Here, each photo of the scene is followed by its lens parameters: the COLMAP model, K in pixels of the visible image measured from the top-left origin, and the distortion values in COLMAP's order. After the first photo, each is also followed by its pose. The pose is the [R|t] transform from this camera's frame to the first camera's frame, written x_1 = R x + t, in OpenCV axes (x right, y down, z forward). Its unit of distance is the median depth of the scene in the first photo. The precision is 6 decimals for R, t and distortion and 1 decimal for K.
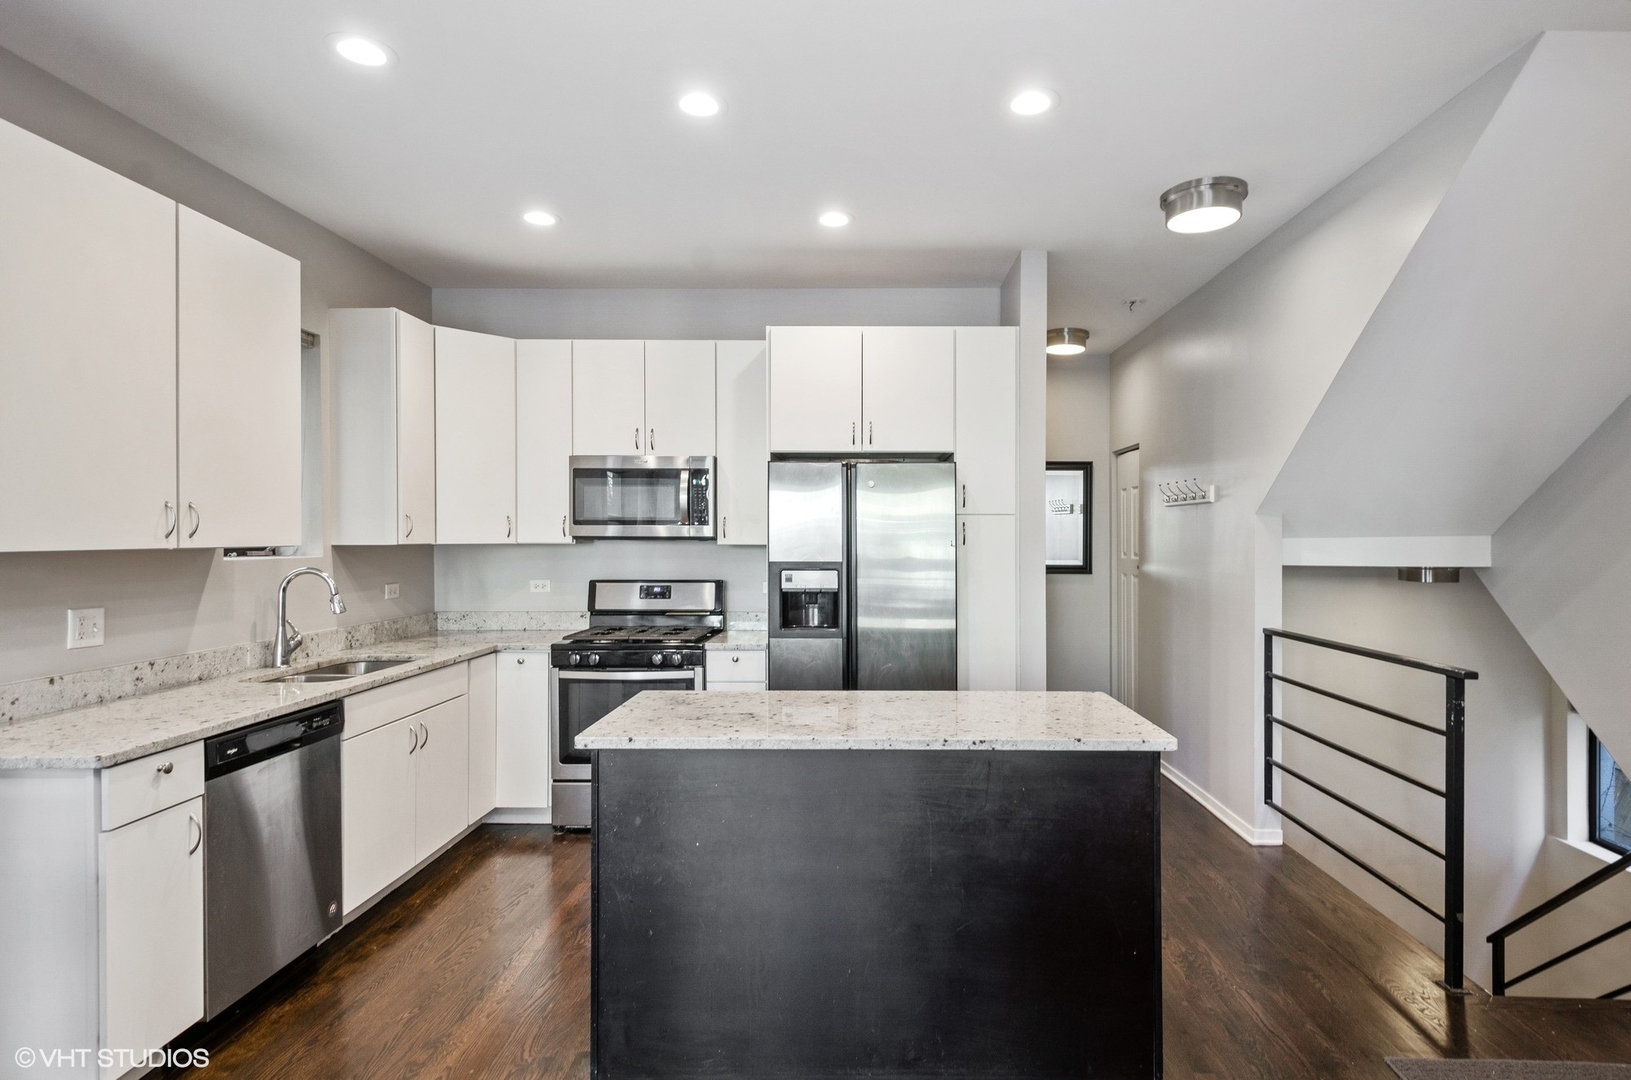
lens RADIAL K [[859.8, 0, 815.5], [0, 859.8, 540.0], [0, 0, 1]] dist [0.013601, -0.000245]
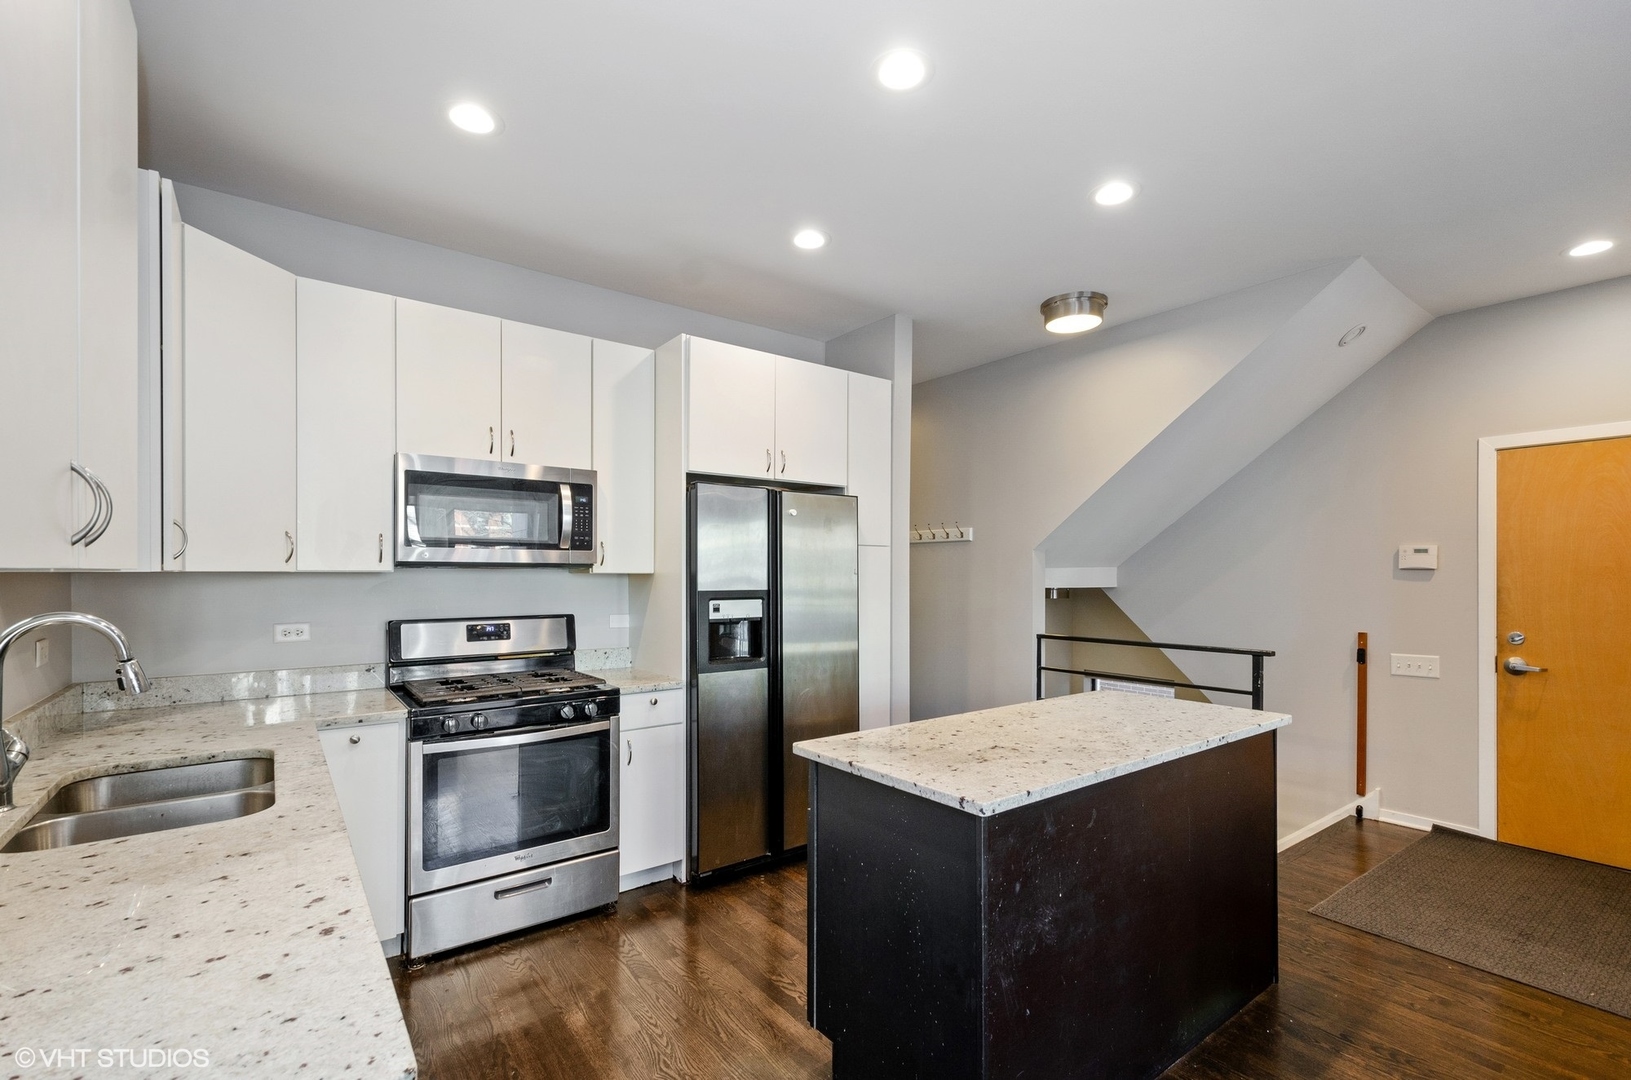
lens RADIAL K [[736.6, 0, 842.7], [0, 736.6, 572.4], [0, 0, 1]] dist [0.021854, -0.000019]
pose [[0.770670, 0.000174, 0.637234, -0.434202], [0.001207, 0.999998, -0.001734, 0.006769], [-0.637233, 0.002105, 0.770668, 0.288935]]
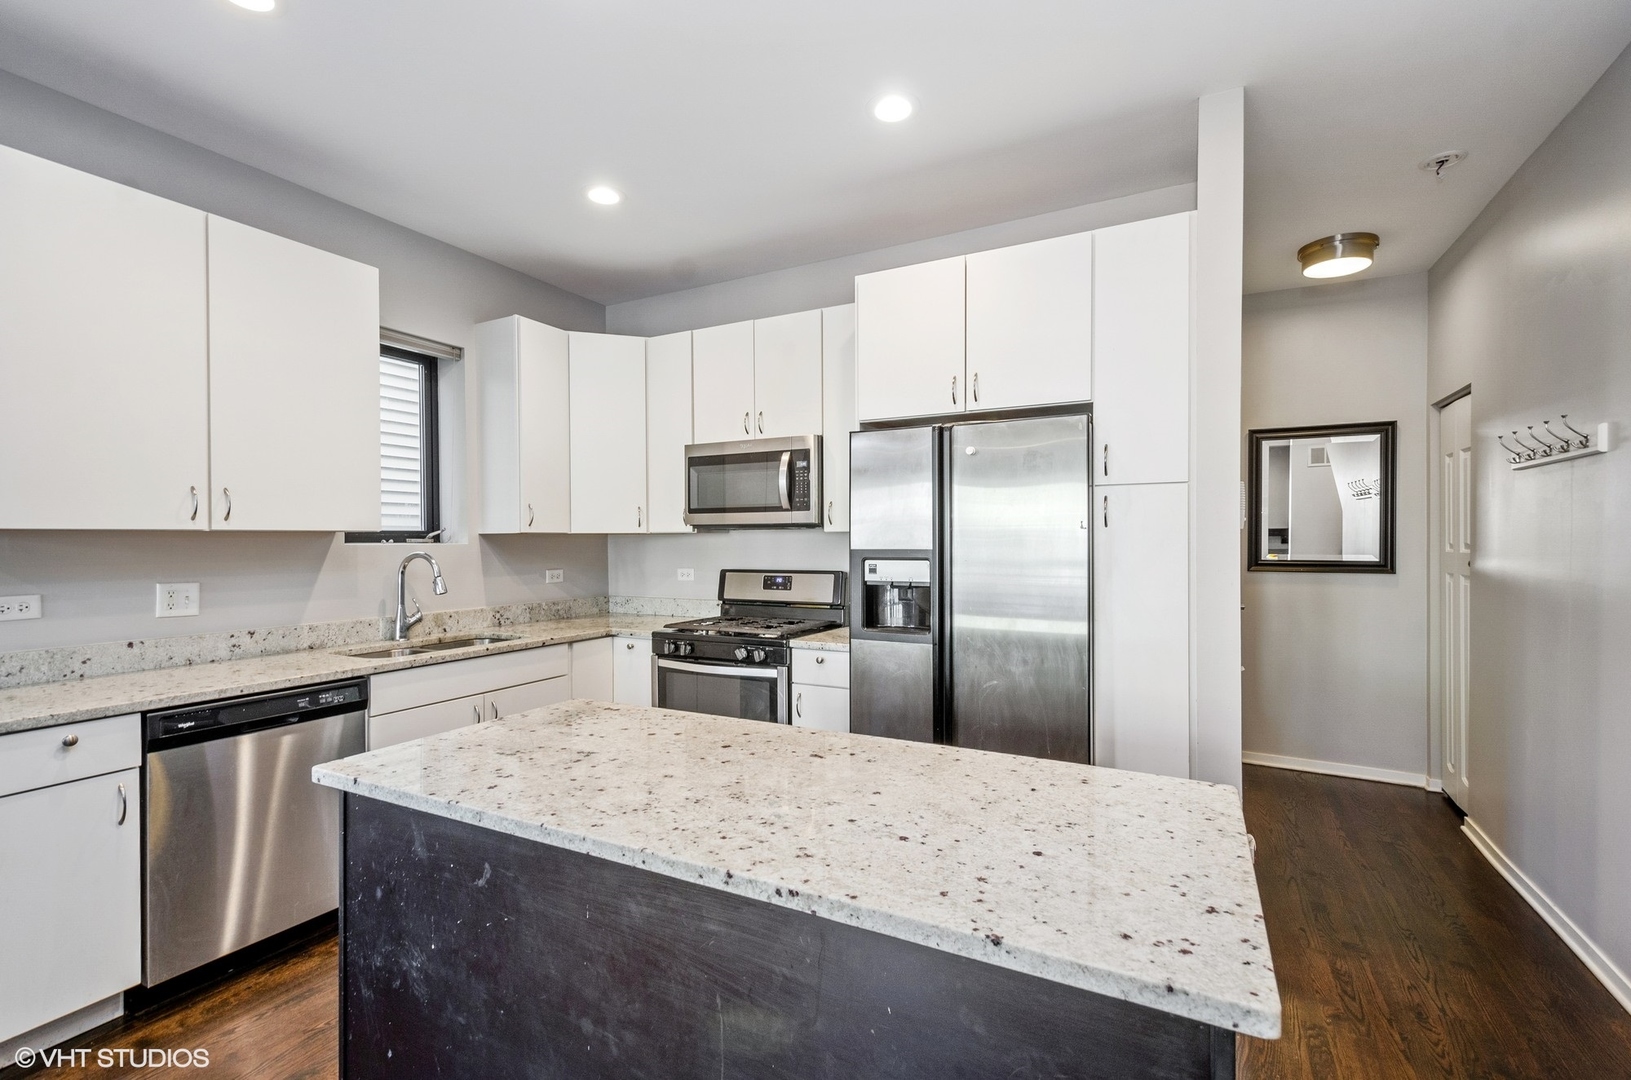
lens RADIAL K [[710.1, 0, 764.0], [0, 710.1, 545.7], [0, 0, 1]] dist [0.011091, -0.000049]
pose [[0.890745, -0.001067, -0.454503, 0.188902], [0.003483, 0.999984, 0.004477, 0.018000], [0.454491, -0.005571, 0.890734, 0.328685]]
